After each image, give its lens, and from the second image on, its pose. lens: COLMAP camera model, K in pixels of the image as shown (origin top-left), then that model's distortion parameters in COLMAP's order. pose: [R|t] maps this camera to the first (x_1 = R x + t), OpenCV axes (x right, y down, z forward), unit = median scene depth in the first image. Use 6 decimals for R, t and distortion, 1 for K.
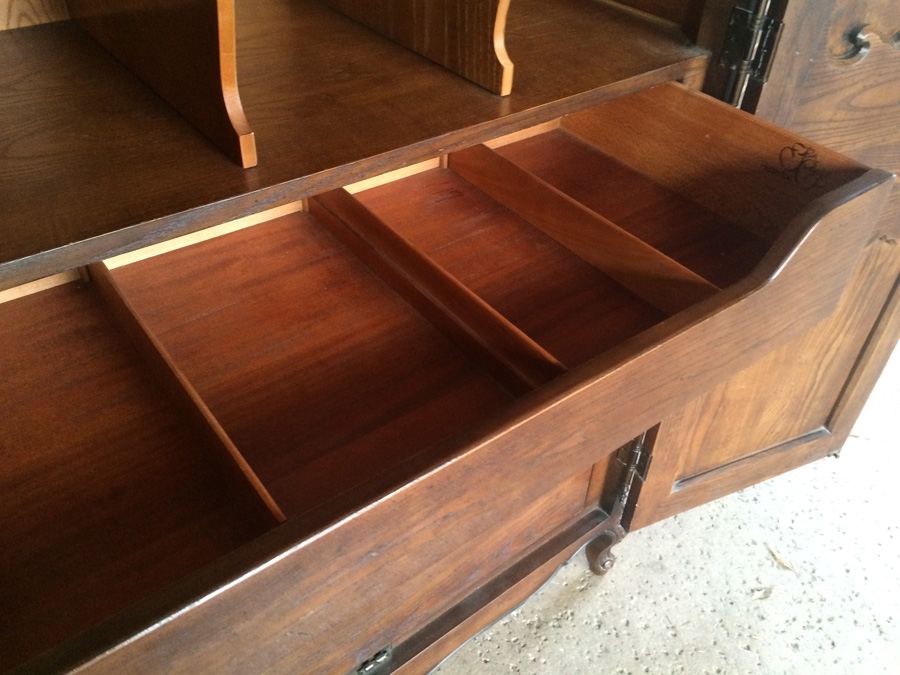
lens RADIAL K [[768.6, 0, 454.4], [0, 768.6, 335.3], [0, 0, 1]] dist [0.082747, -0.110443]
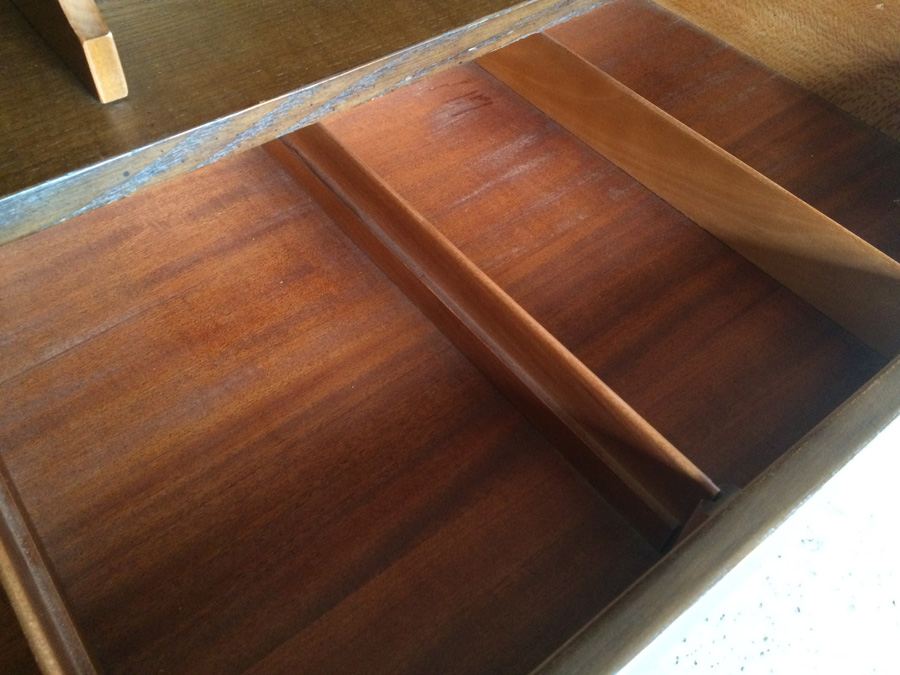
lens RADIAL K [[768.6, 0, 448.6], [0, 768.6, 338.3], [0, 0, 1]] dist [0.082747, -0.110443]
pose [[0.999935, -0.009370, 0.006481, -0.036159], [0.007989, 0.982228, 0.187521, -0.126721], [-0.008123, -0.187457, 0.982239, 0.368558]]
